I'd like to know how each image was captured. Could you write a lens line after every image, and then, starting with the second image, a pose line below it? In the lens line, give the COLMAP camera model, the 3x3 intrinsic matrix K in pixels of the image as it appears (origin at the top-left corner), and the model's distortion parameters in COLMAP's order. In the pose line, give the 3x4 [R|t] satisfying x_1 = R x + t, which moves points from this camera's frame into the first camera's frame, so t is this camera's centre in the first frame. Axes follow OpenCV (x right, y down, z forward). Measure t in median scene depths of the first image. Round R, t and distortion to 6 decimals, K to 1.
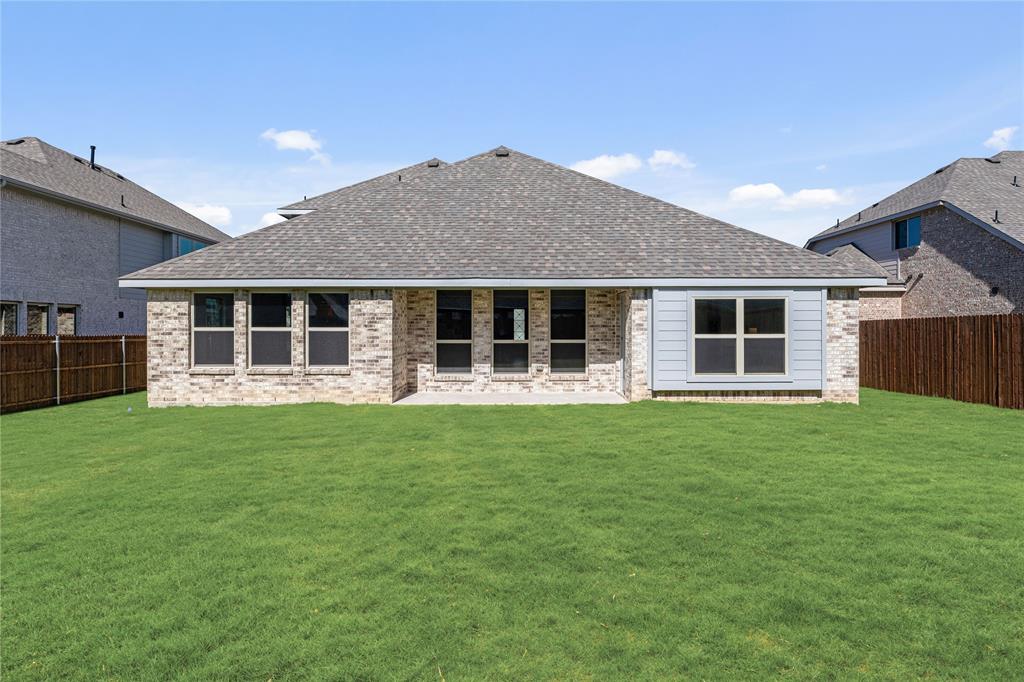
lens RADIAL K [[562.2, 0, 511.2], [0, 562.2, 334.1], [0, 0, 1]] dist [0.002803, 0.000583]
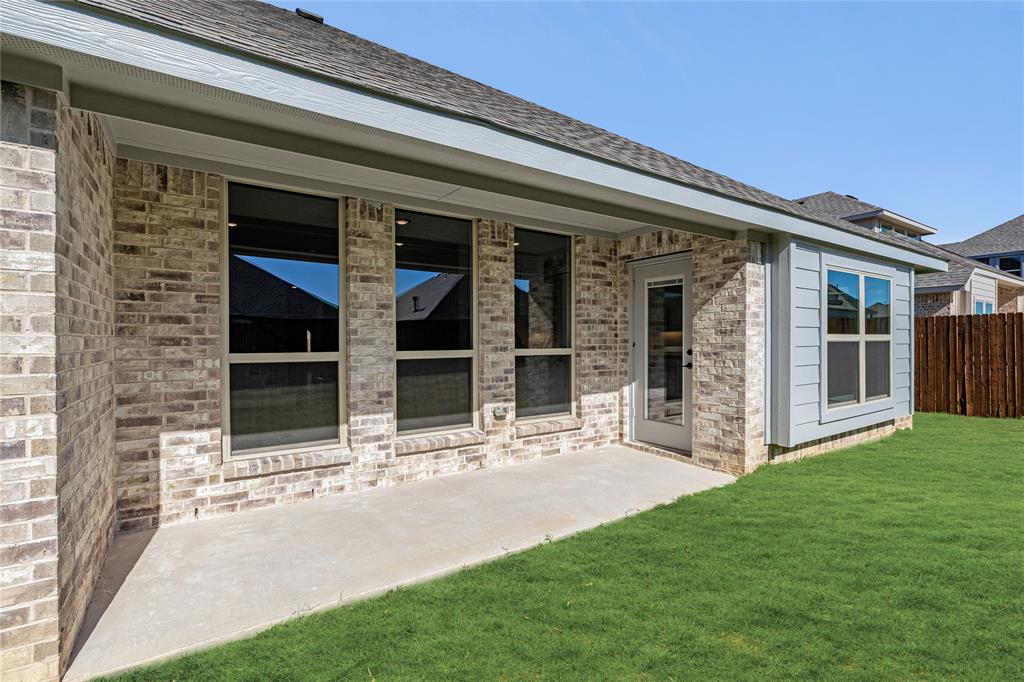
lens RADIAL K [[476.5, 0, 527.3], [0, 476.5, 344.6], [0, 0, 1]] dist [-0.000530, -0.000668]
pose [[0.822616, -0.006797, 0.568557, -0.148846], [0.008406, 0.999965, -0.000208, 0.006524], [-0.568535, 0.004950, 0.822644, 0.672500]]
